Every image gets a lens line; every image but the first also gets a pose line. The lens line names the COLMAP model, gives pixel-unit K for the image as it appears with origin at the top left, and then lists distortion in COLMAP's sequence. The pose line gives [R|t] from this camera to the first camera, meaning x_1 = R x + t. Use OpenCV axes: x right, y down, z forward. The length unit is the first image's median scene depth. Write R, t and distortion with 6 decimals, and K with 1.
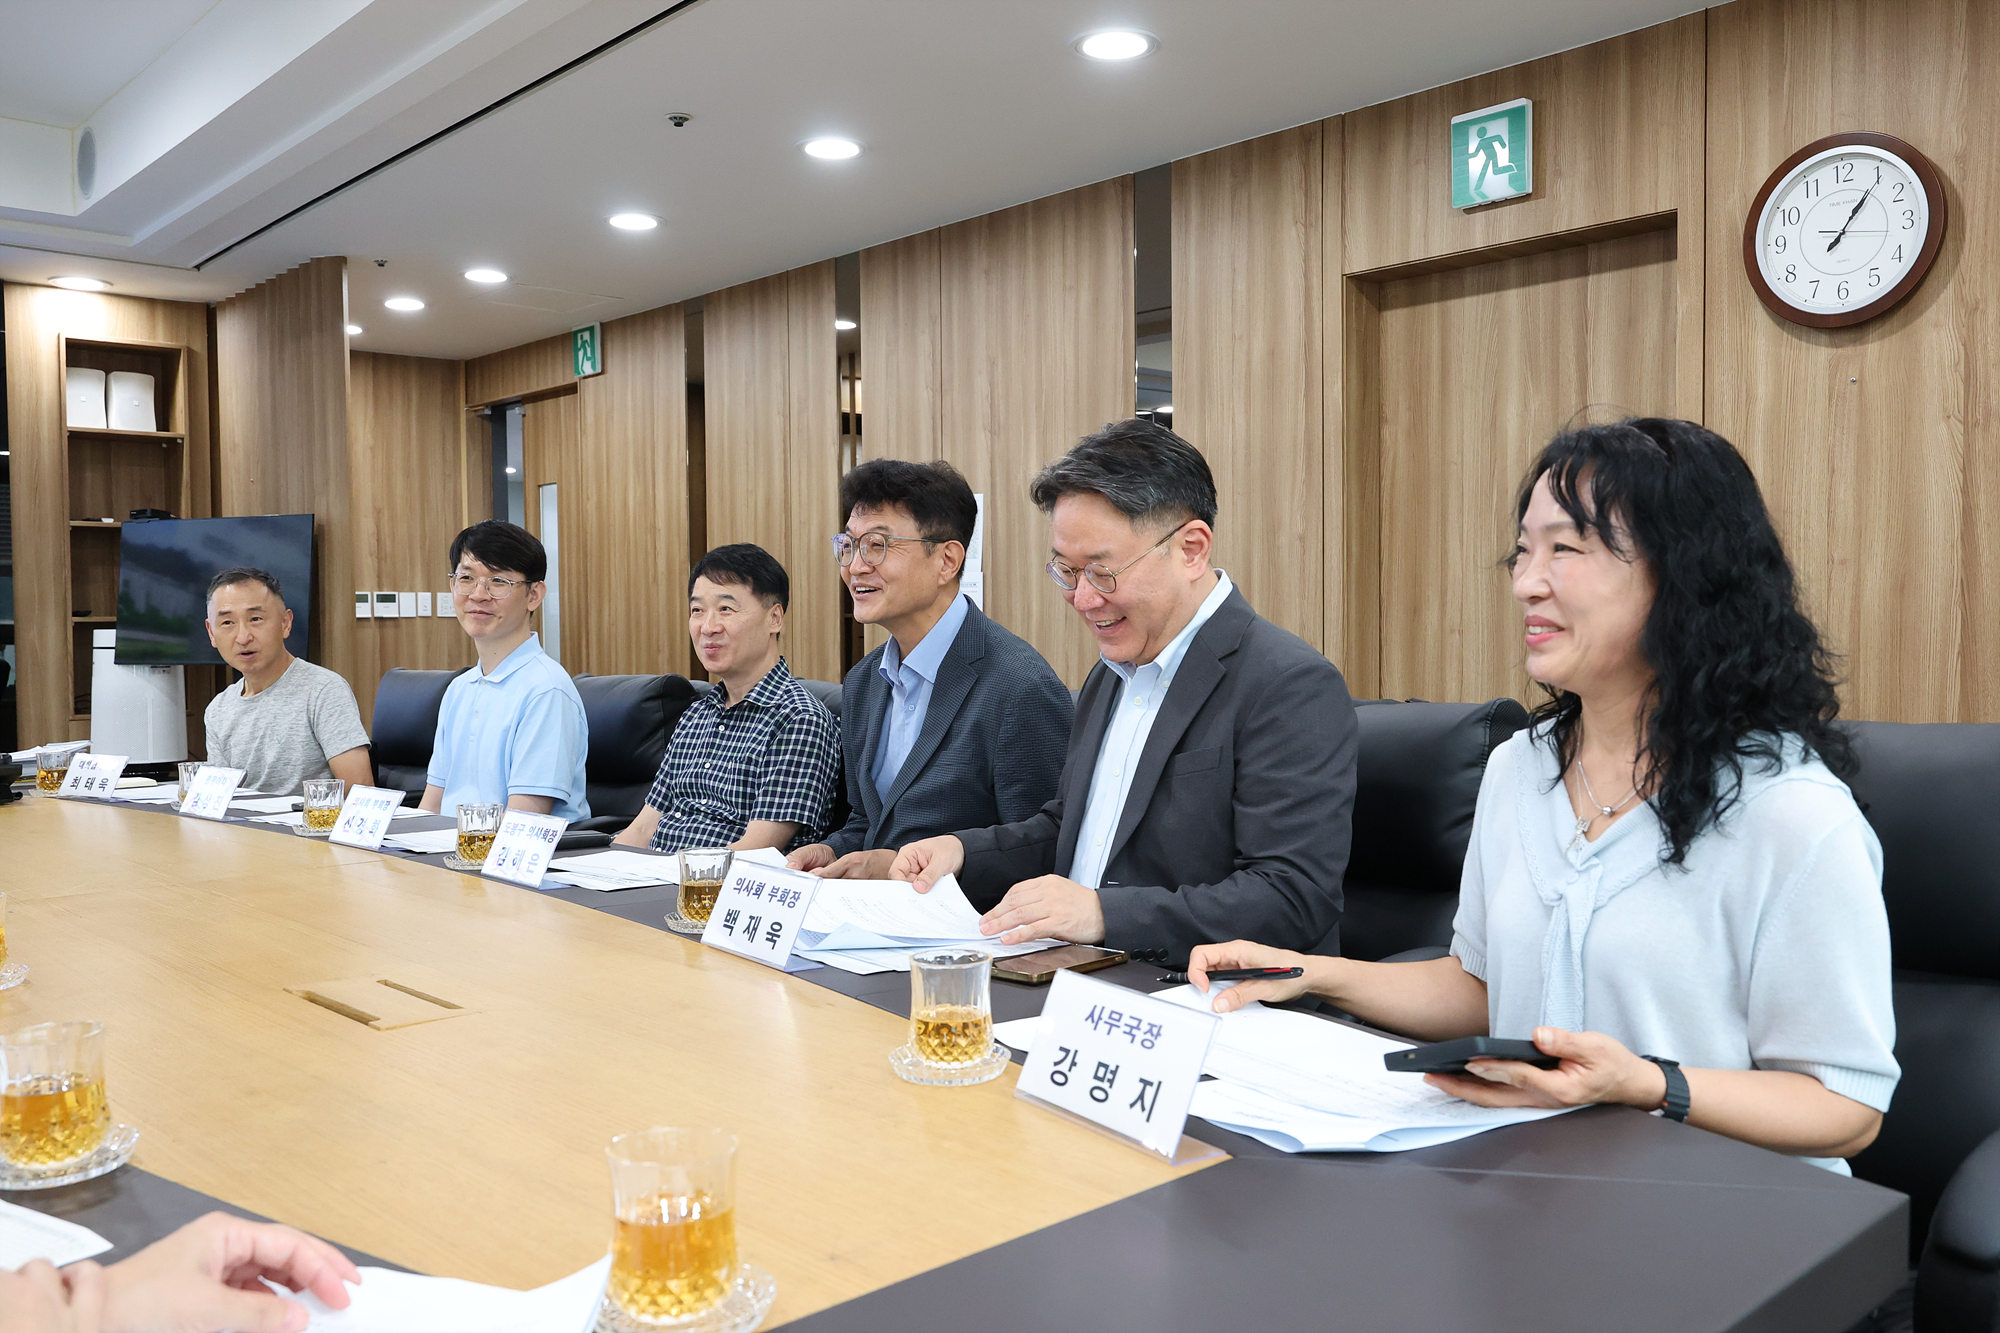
lens RADIAL K [[1655.2, 0, 1000.0], [0, 1655.2, 666.5], [0, 0, 1]] dist [-0.003319, -0.001247]
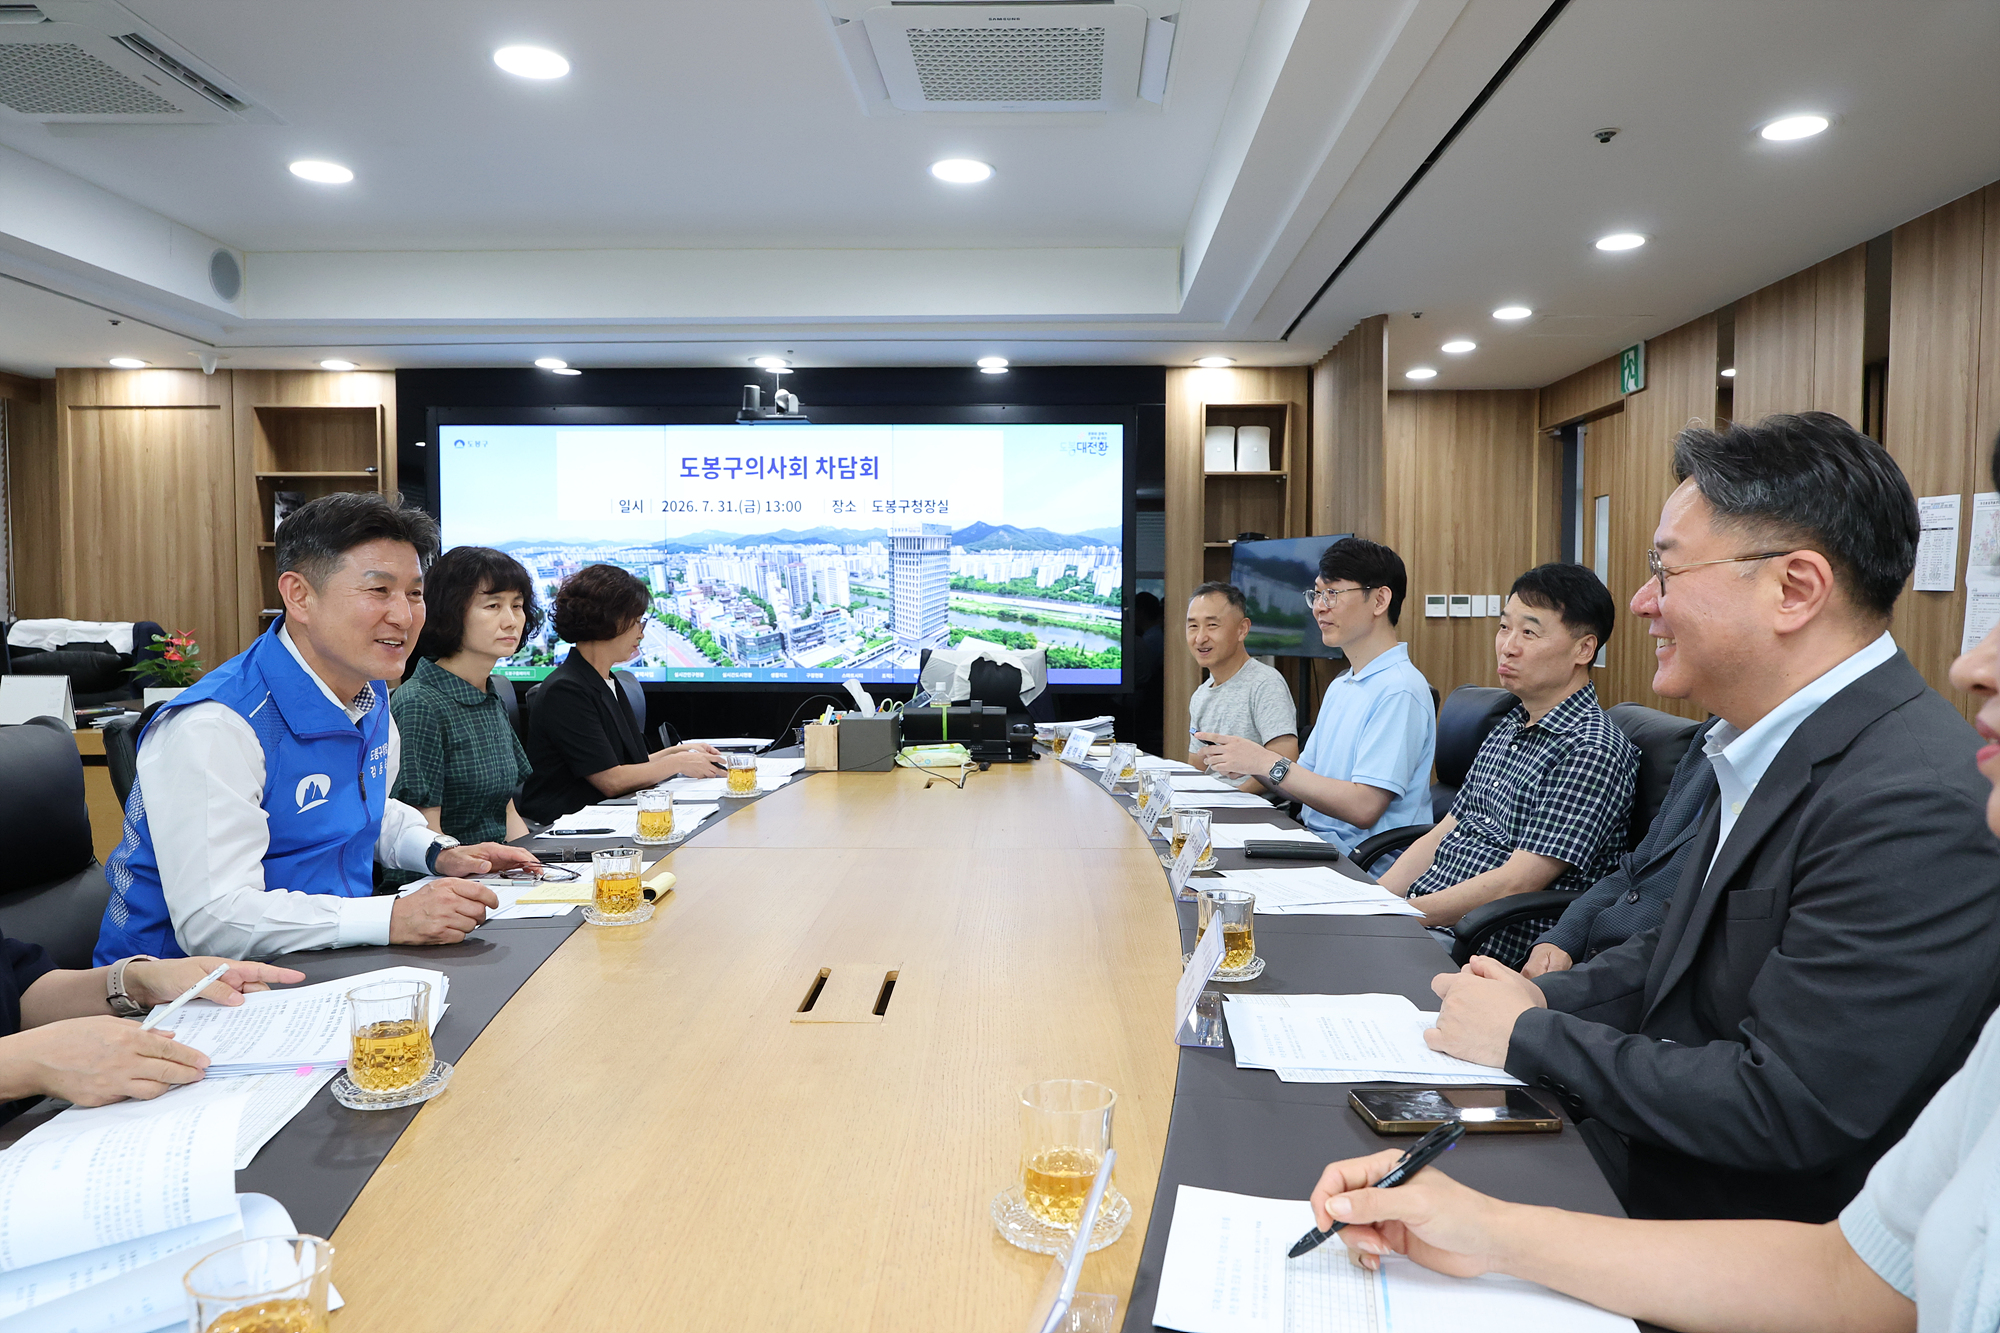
lens RADIAL K [[1369.8, 0, 1000.0], [0, 1369.8, 666.5], [0, 0, 1]] dist [-0.005665, -0.001848]
pose [[0.713564, 0.038264, -0.699544, 0.090842], [-0.027852, 0.999267, 0.026248, -0.013205], [0.700036, 0.000754, 0.714107, 0.100066]]
